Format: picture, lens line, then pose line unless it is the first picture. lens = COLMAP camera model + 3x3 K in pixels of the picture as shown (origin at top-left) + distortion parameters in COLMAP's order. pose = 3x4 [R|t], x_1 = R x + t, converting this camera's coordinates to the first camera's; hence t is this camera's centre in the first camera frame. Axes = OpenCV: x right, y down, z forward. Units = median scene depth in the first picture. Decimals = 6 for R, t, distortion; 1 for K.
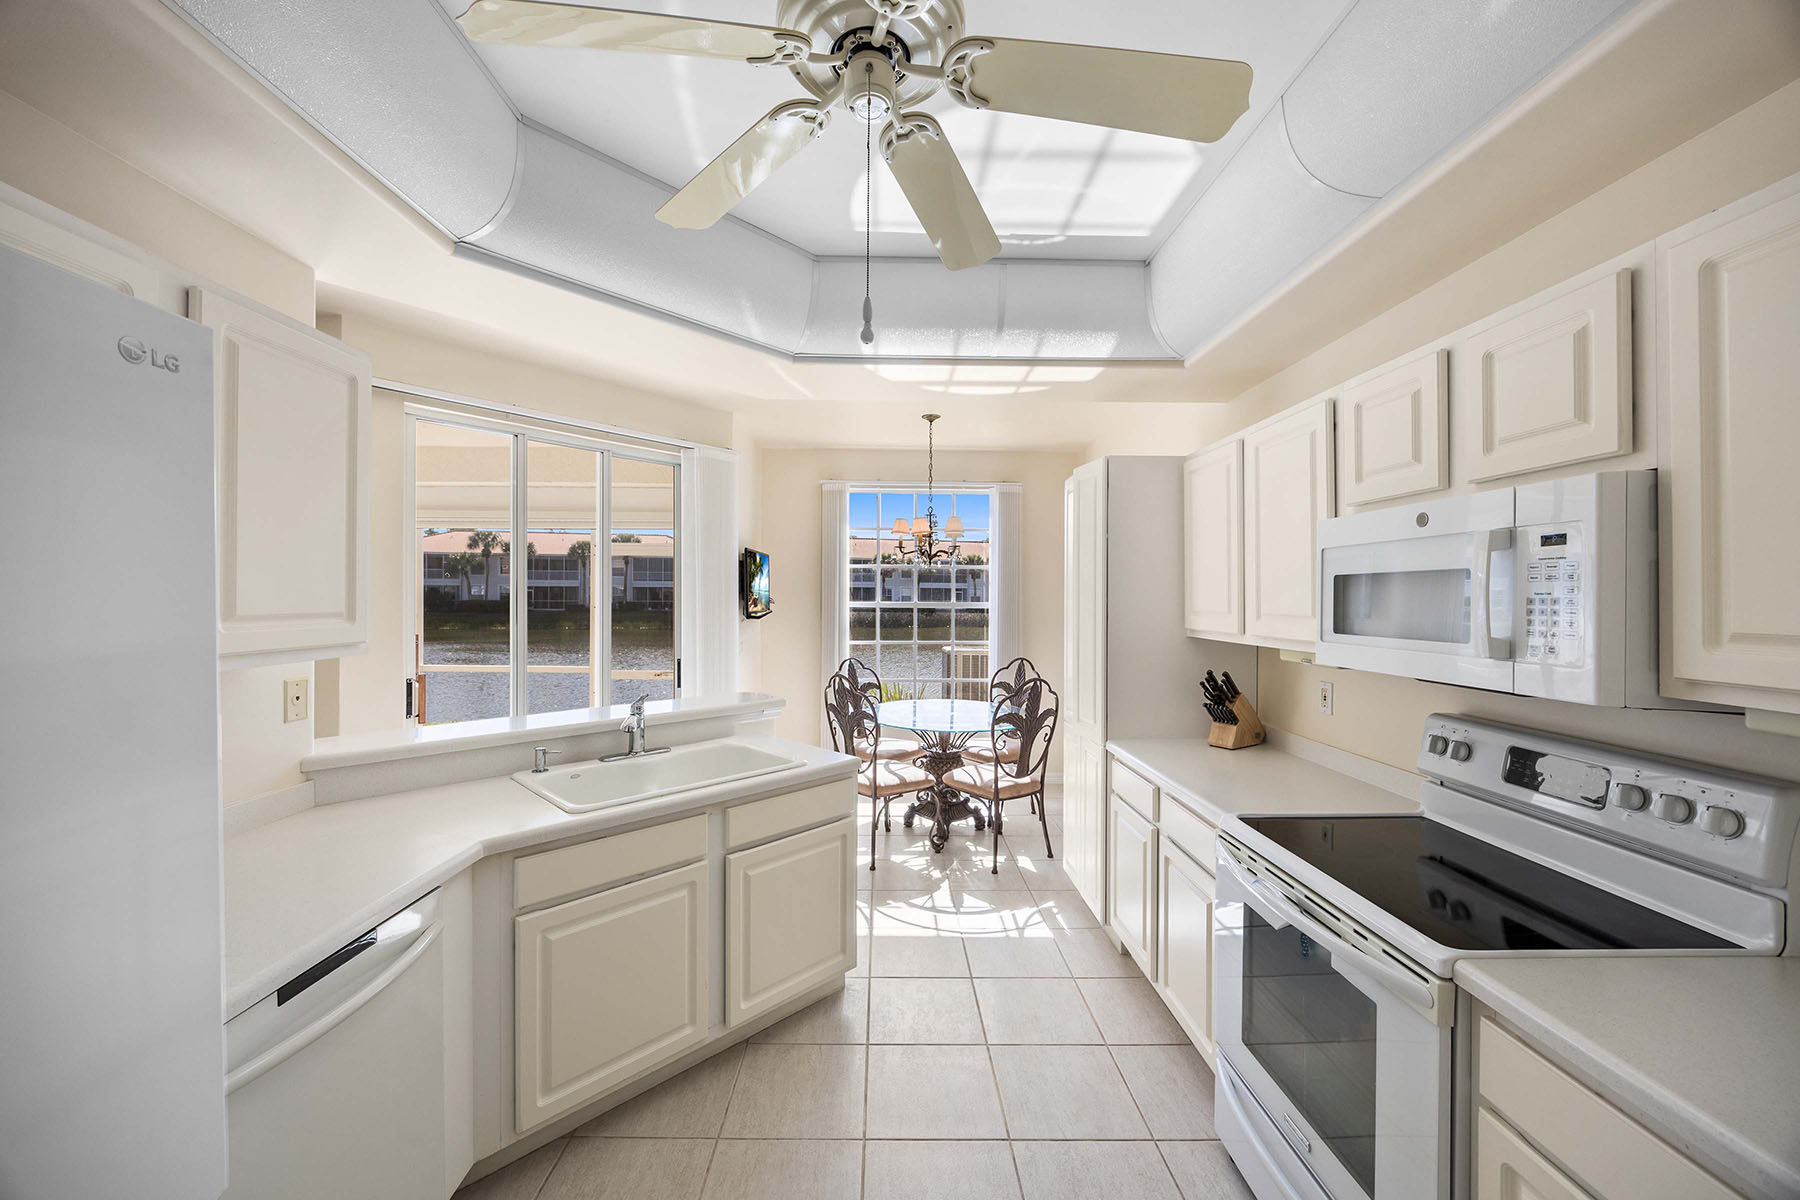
lens RADIAL K [[689.3, 0, 876.7], [0, 689.3, 607.0], [0, 0, 1]] dist [-0.000997, -0.000292]
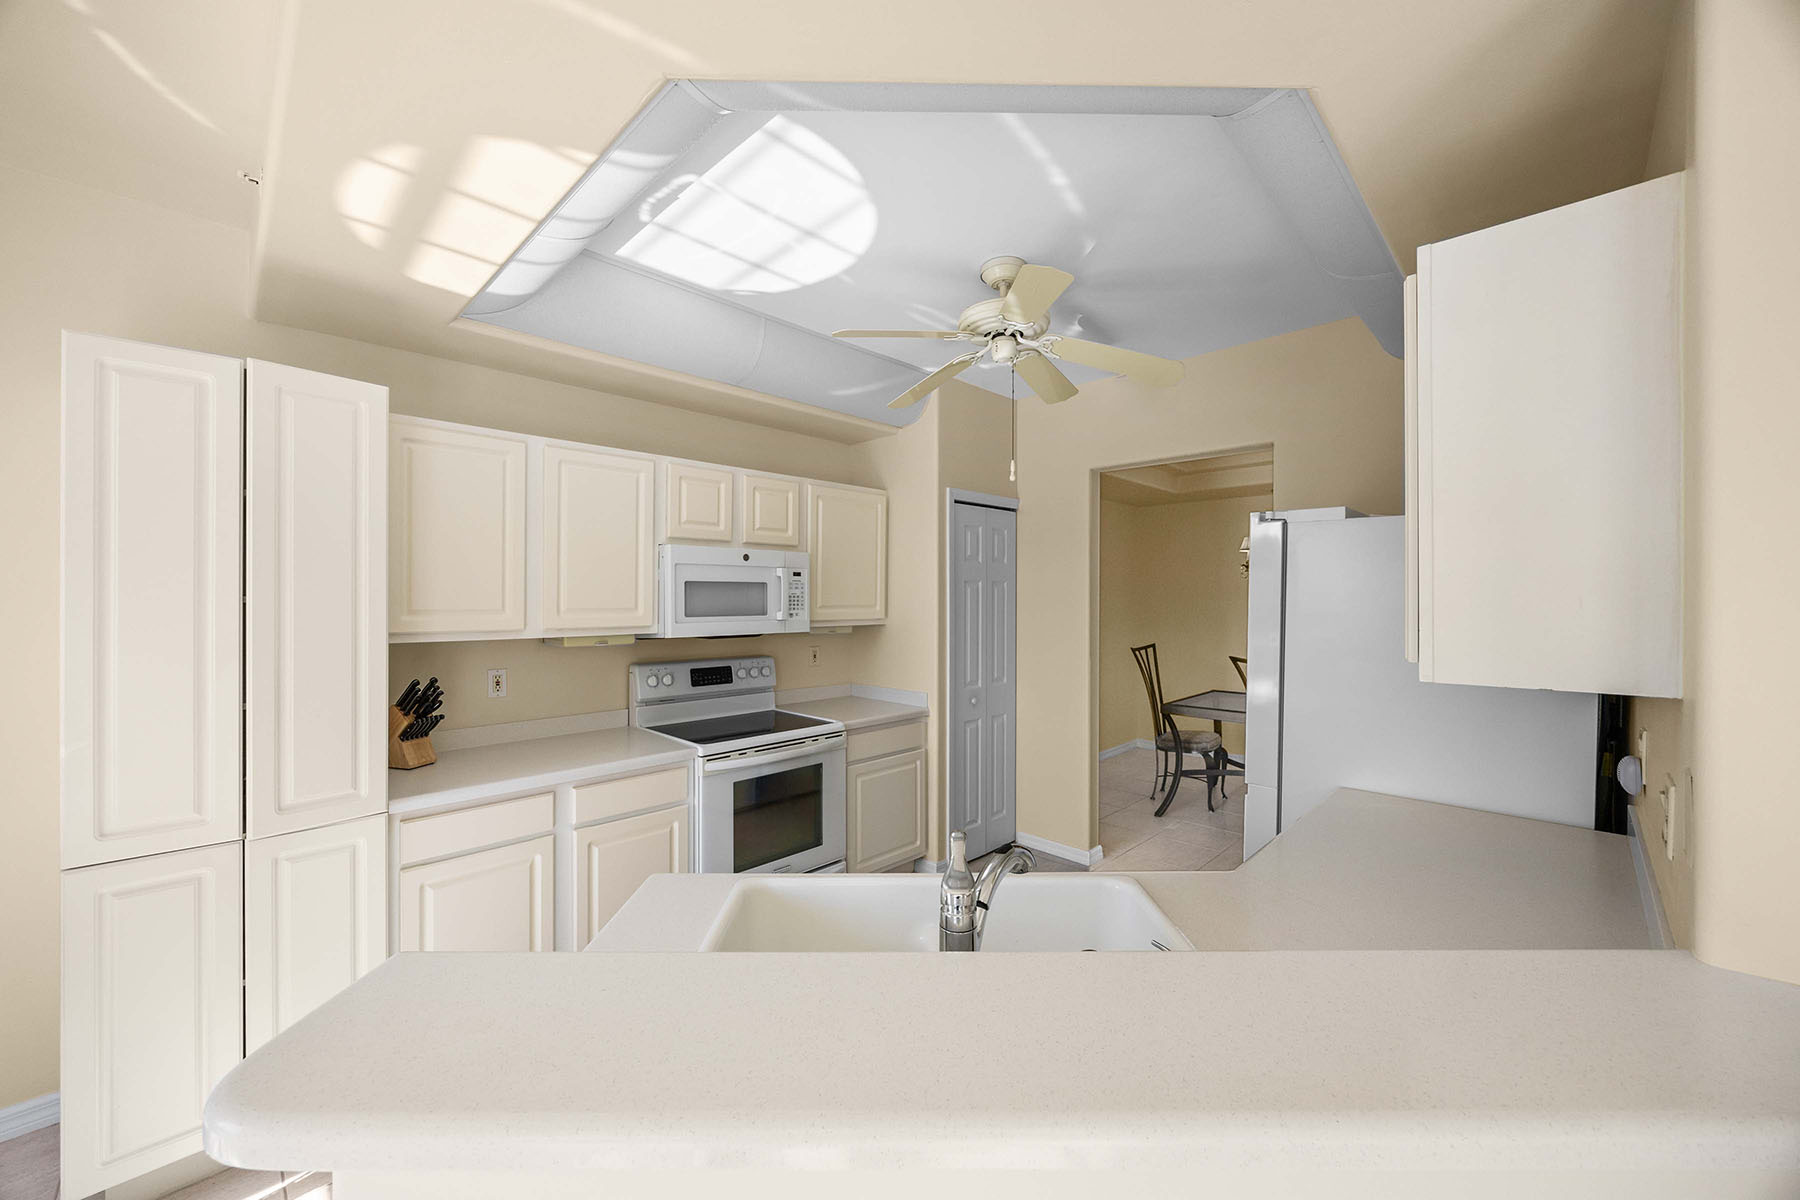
lens RADIAL K [[689.3, 0, 899.2], [0, 689.3, 603.6], [0, 0, 1]] dist [-0.000997, -0.000292]
pose [[-0.720548, -0.004701, 0.693389, -0.697102], [0.010194, 0.999797, 0.017371, -0.013906], [-0.693330, 0.019585, -0.720354, 1.540725]]
